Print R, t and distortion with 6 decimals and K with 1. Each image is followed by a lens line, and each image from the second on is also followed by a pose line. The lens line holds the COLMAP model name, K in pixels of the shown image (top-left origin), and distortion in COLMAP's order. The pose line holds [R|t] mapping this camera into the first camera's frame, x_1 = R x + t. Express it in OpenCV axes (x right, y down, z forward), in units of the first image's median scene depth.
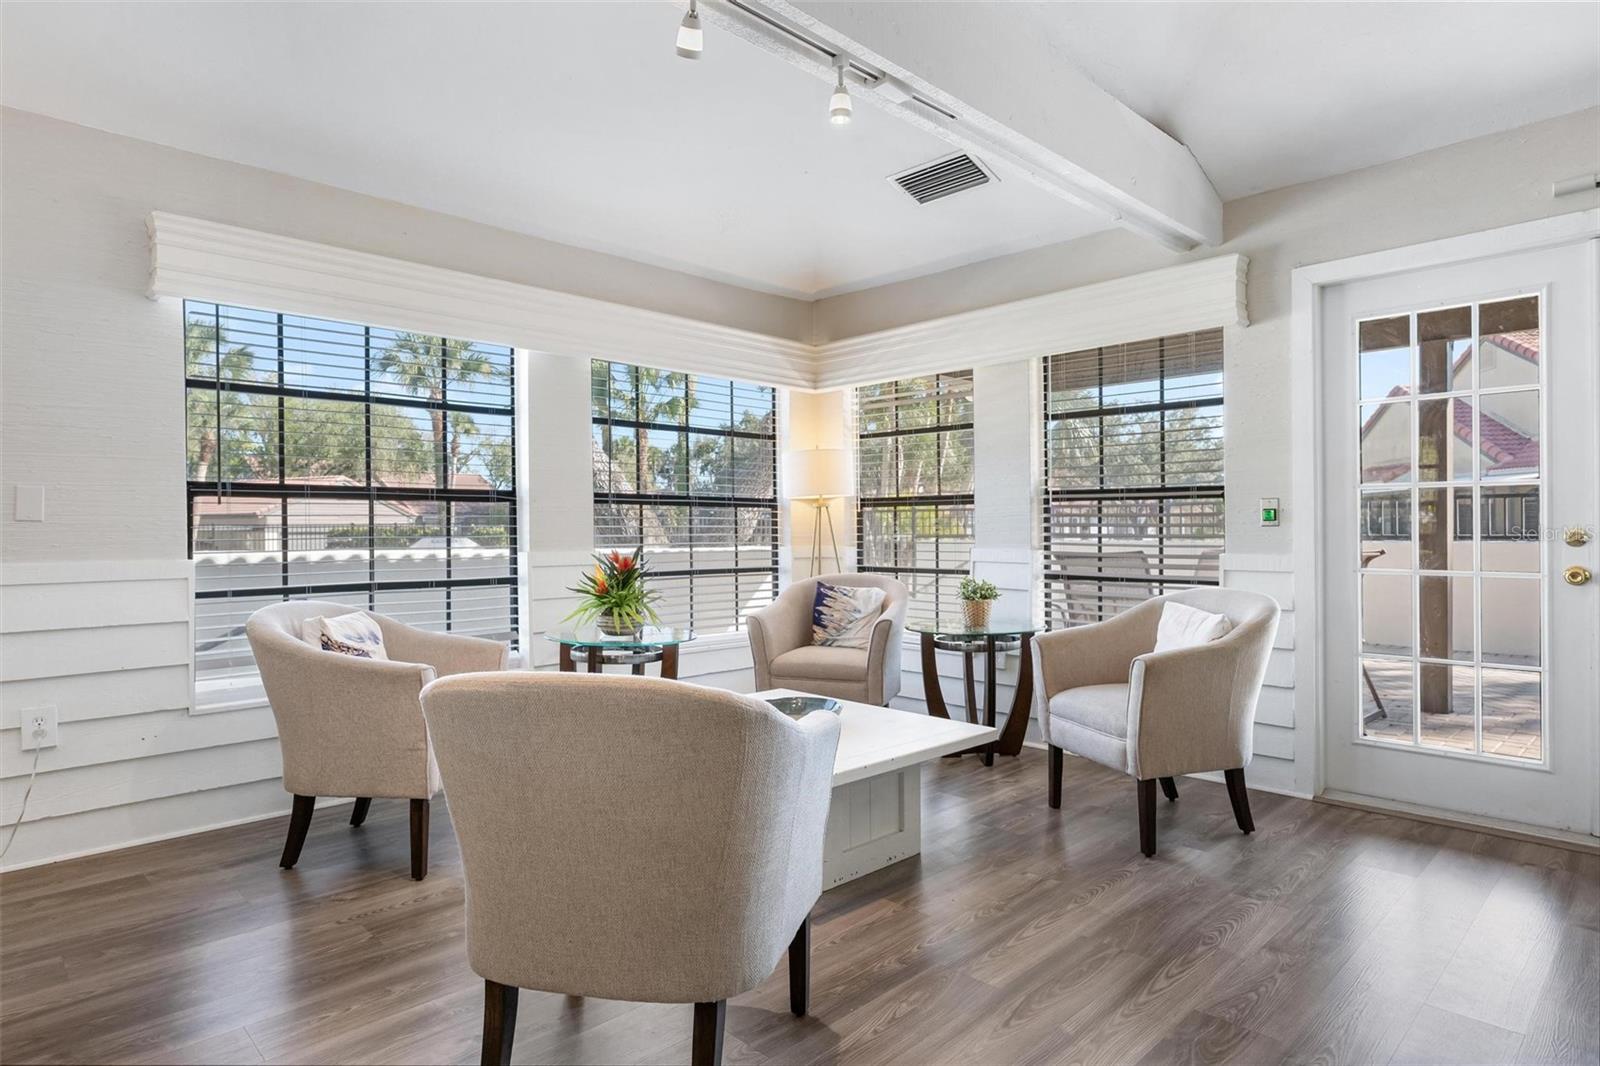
lens RADIAL K [[887.2, 0, 800.1], [0, 887.2, 527.1], [0, 0, 1]] dist [-0.000930, -0.001055]
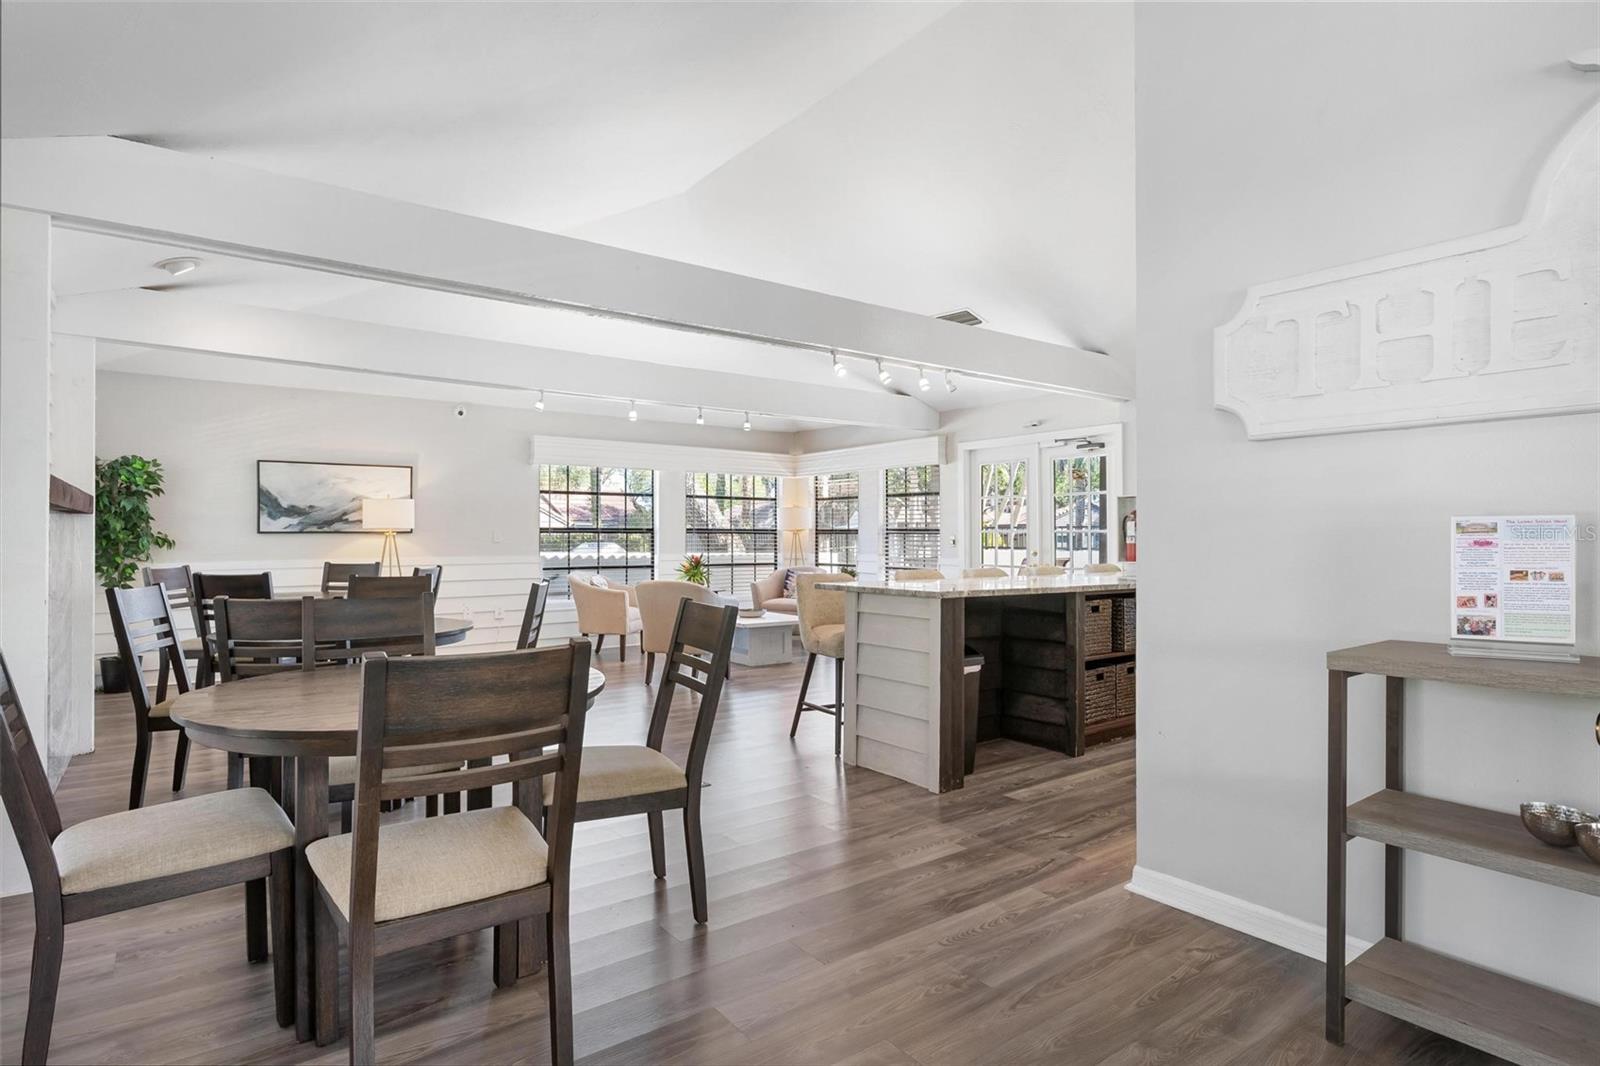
lens RADIAL K [[887.2, 0, 807.4], [0, 887.2, 535.7], [0, 0, 1]] dist [-0.000930, -0.001055]
pose [[0.990451, 0.006550, -0.137709, 0.401616], [-0.005746, 0.999964, 0.006234, -0.038326], [0.137745, -0.005383, 0.990453, -1.259100]]
